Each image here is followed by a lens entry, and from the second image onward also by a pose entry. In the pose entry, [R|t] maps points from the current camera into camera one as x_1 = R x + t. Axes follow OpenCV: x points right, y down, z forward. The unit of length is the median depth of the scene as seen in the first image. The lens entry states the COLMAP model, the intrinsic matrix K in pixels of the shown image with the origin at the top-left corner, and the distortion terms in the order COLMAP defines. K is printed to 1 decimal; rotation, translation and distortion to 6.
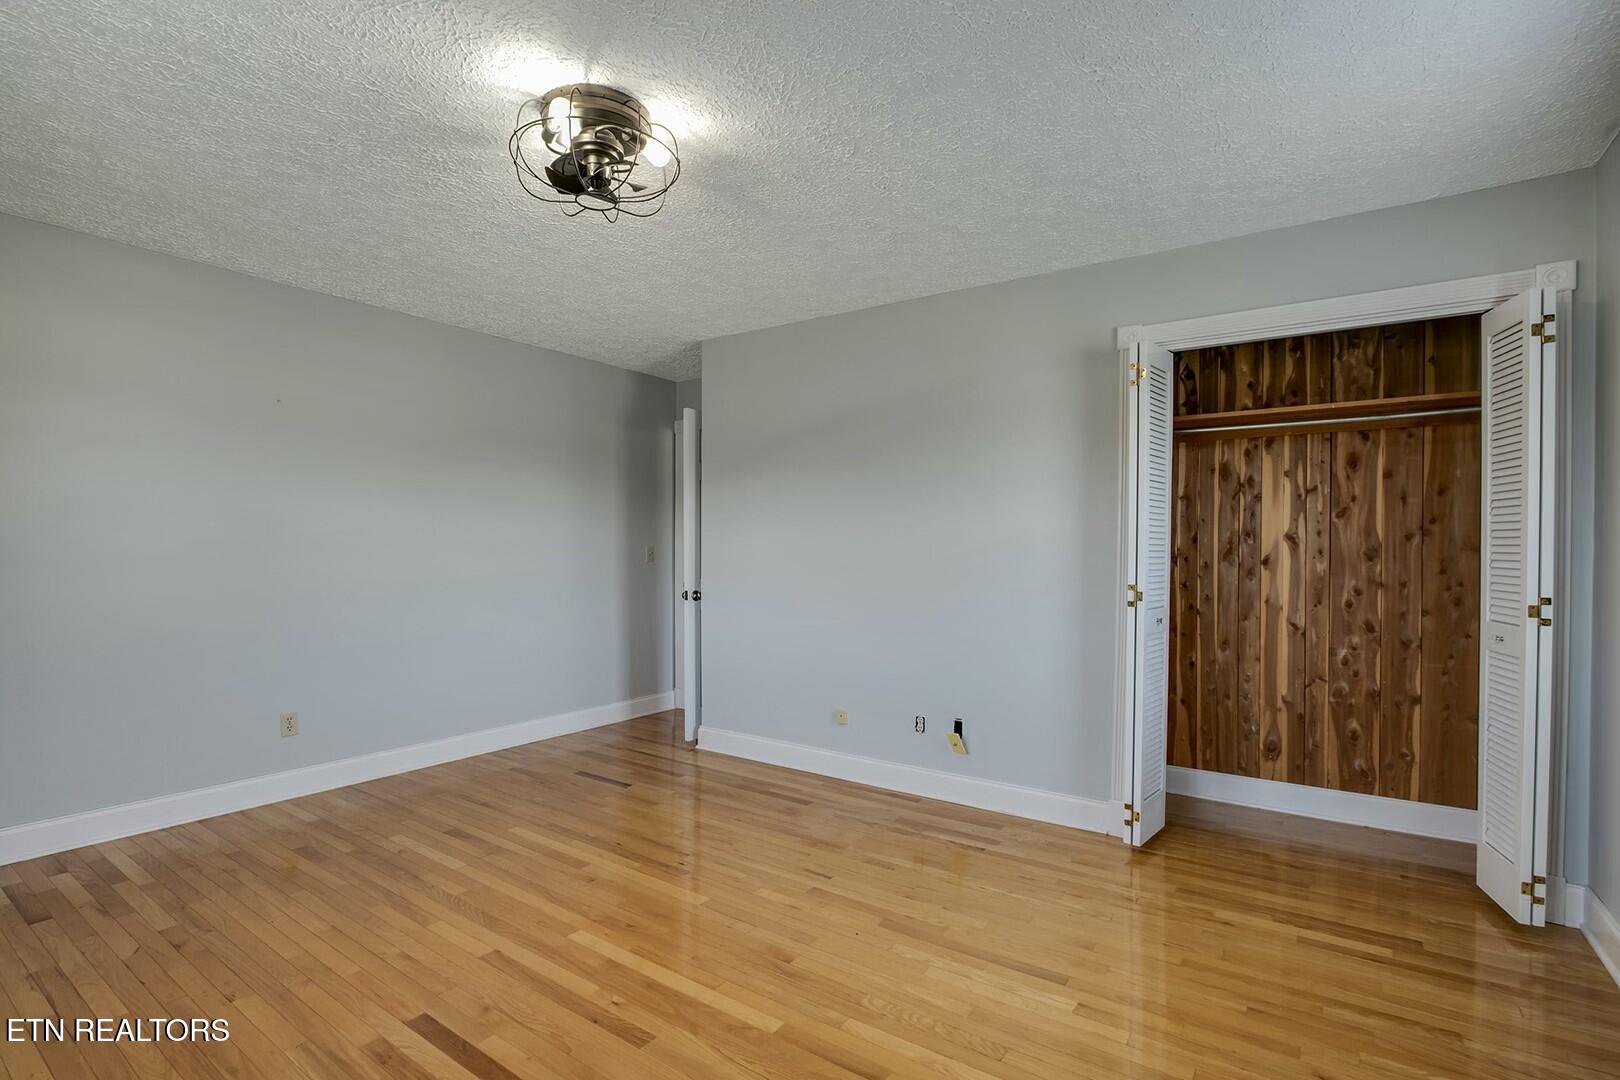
lens RADIAL K [[757.2, 0, 807.4], [0, 757.2, 553.2], [0, 0, 1]] dist [-0.017035, 0.001503]
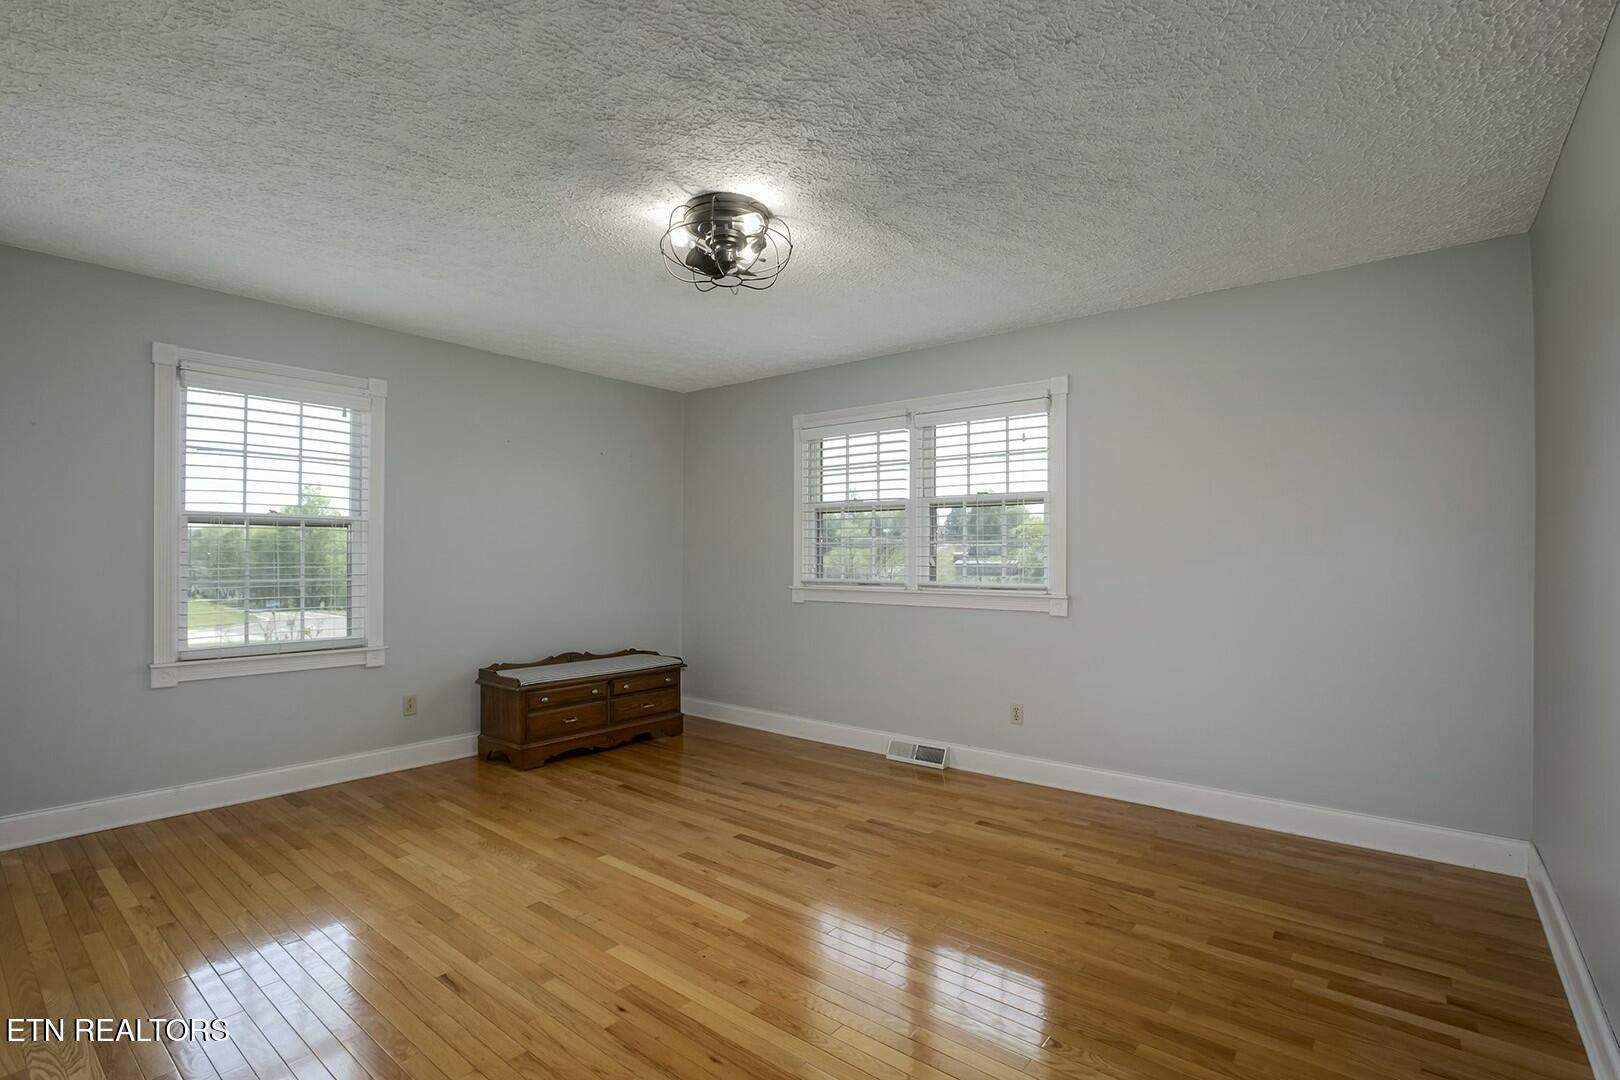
lens RADIAL K [[757.2, 0, 807.4], [0, 757.2, 553.2], [0, 0, 1]] dist [-0.017035, 0.001503]
pose [[-0.996986, -0.012652, 0.076539, -0.523026], [-0.012025, 0.999890, 0.008635, -0.025412], [-0.076639, 0.007689, -0.997029, 2.276358]]
